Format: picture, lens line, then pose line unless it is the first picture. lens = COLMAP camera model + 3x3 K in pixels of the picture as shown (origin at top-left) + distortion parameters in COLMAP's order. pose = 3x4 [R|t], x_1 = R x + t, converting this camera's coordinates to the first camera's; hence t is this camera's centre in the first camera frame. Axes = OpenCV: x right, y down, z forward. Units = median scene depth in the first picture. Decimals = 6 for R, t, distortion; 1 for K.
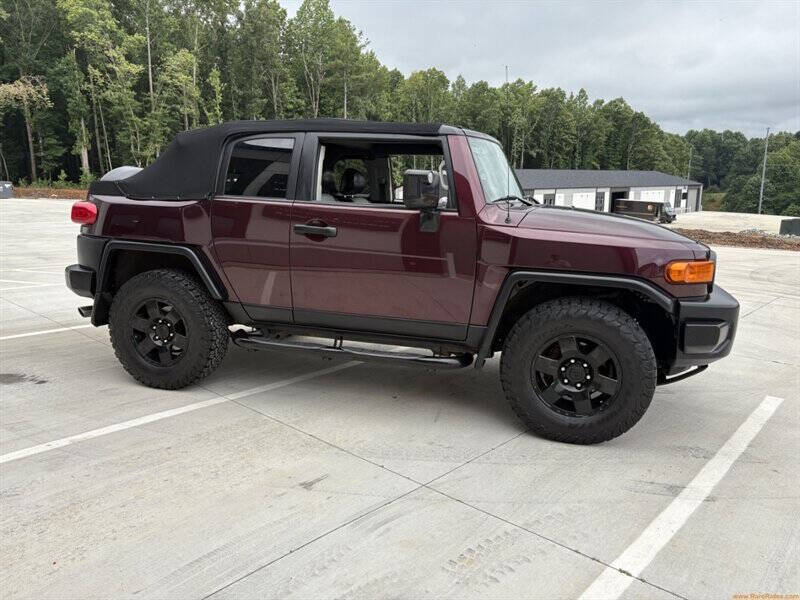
lens RADIAL K [[611.1, 0, 395.6], [0, 611.1, 299.8], [0, 0, 1]] dist [0.023047, -0.023758]
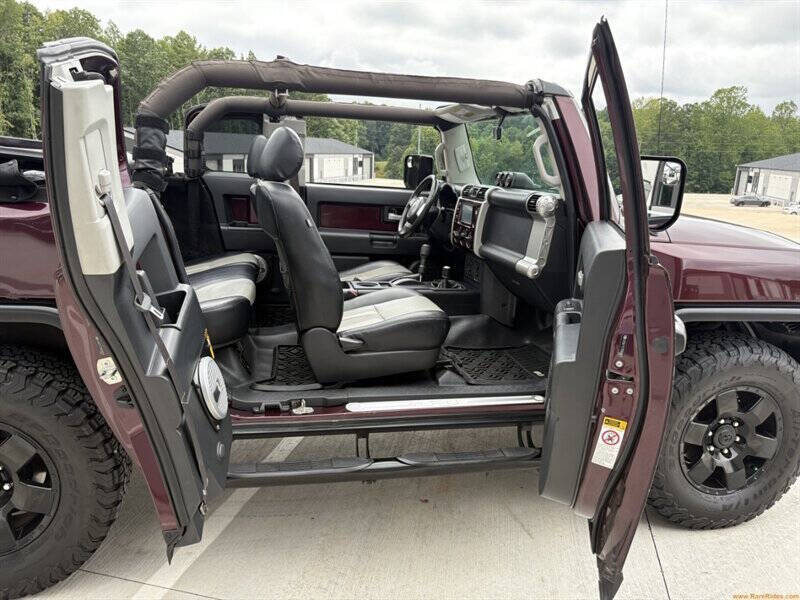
lens RADIAL K [[611.1, 0, 395.7], [0, 611.1, 301.1], [0, 0, 1]] dist [0.023047, -0.023758]
pose [[0.870199, -0.092112, 0.484013, -0.027327], [0.063864, 0.995169, 0.074571, -0.008570], [-0.488543, -0.033981, 0.871878, 0.038350]]
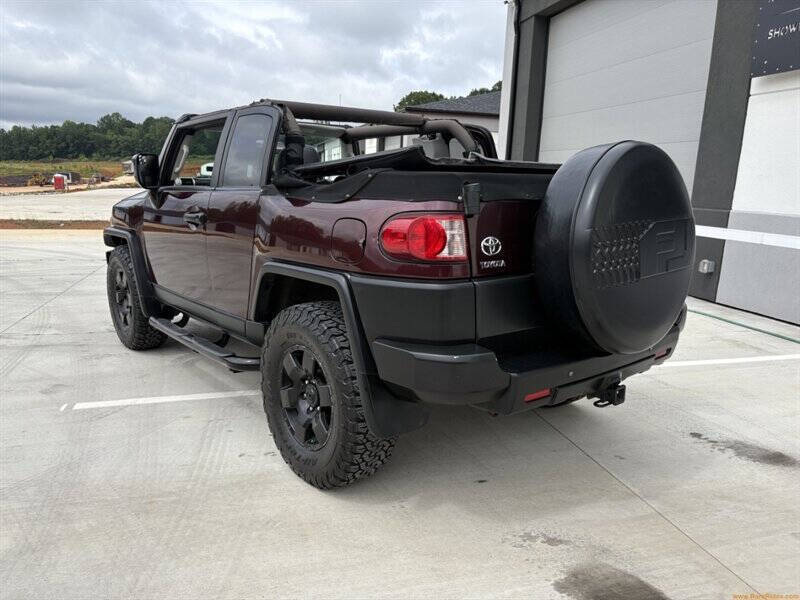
lens RADIAL K [[611.1, 0, 399.7], [0, 611.1, 300.3], [0, 0, 1]] dist [0.023047, -0.023758]
pose [[-0.832802, -0.143220, 0.534723, -0.057407], [0.066534, 0.933053, 0.353531, -0.029225], [-0.549558, 0.329999, -0.767520, 0.154309]]
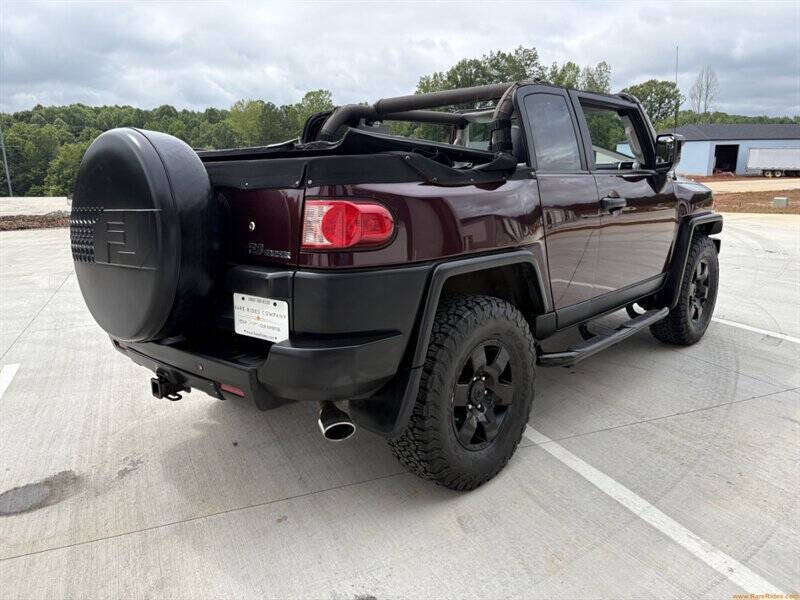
lens RADIAL K [[611.1, 0, 396.7], [0, 611.1, 302.8], [0, 0, 1]] dist [0.023047, -0.023758]
pose [[0.436957, -0.217162, 0.872874, -0.027020], [0.188170, 0.971015, 0.147381, -0.008347], [-0.879580, 0.099850, 0.465155, 0.050094]]
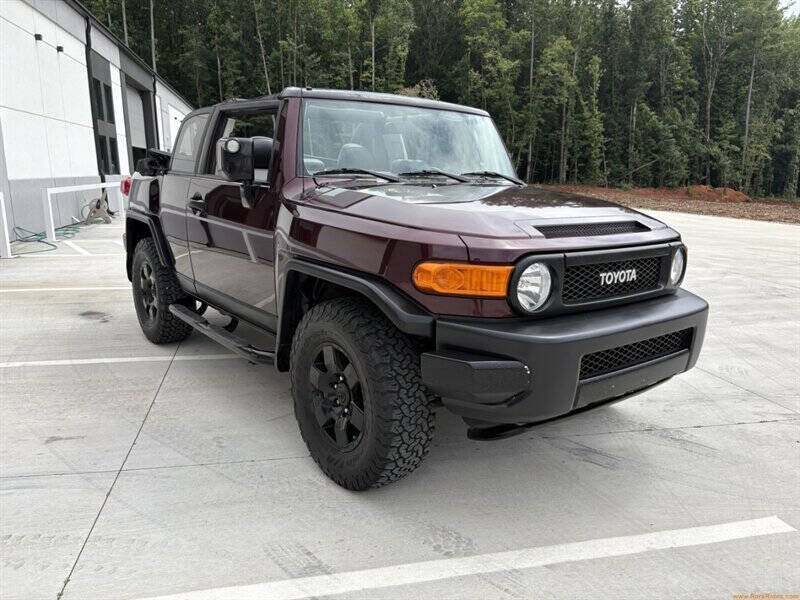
lens RADIAL K [[611.1, 0, 398.0], [0, 611.1, 302.5], [0, 0, 1]] dist [0.023047, -0.023758]
pose [[0.814274, 0.119466, -0.568054, 0.054108], [-0.109162, 0.992648, 0.052283, -0.003080], [0.570124, 0.019438, 0.821329, 0.027568]]
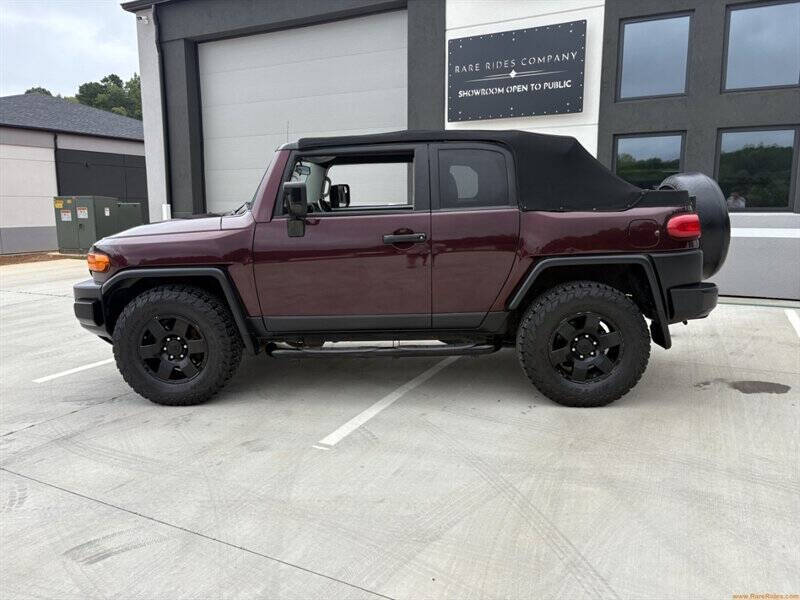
lens RADIAL K [[611.1, 0, 397.2], [0, 611.1, 302.0], [0, 0, 1]] dist [0.023047, -0.023758]
pose [[-0.967610, 0.038977, -0.249424, 0.022244], [-0.049921, 0.938958, 0.340390, -0.033622], [0.247466, 0.341816, -0.906599, 0.183909]]
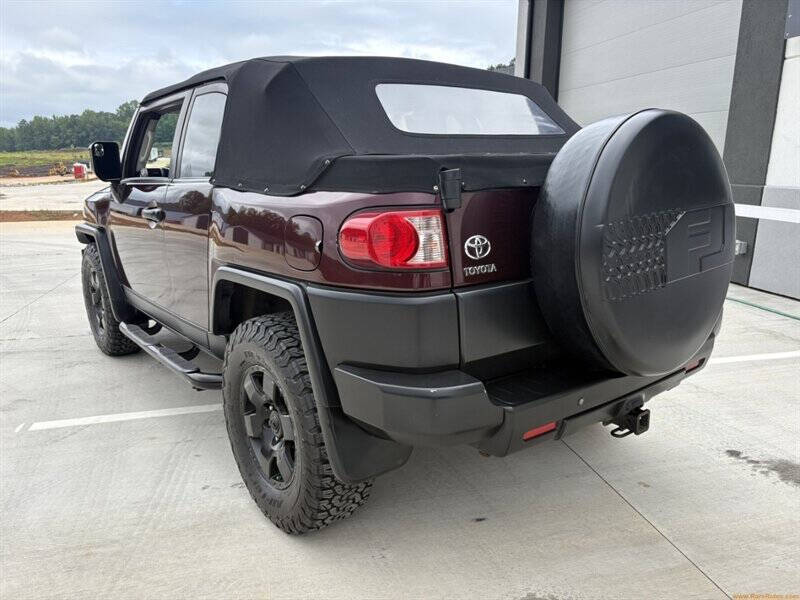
lens RADIAL K [[611.1, 0, 406.2], [0, 611.1, 298.4], [0, 0, 1]] dist [0.023047, -0.023758]
pose [[-0.821826, -0.140860, 0.552051, -0.055158], [0.095577, 0.921138, 0.377319, -0.027765], [-0.561665, 0.362854, -0.743552, 0.144846]]
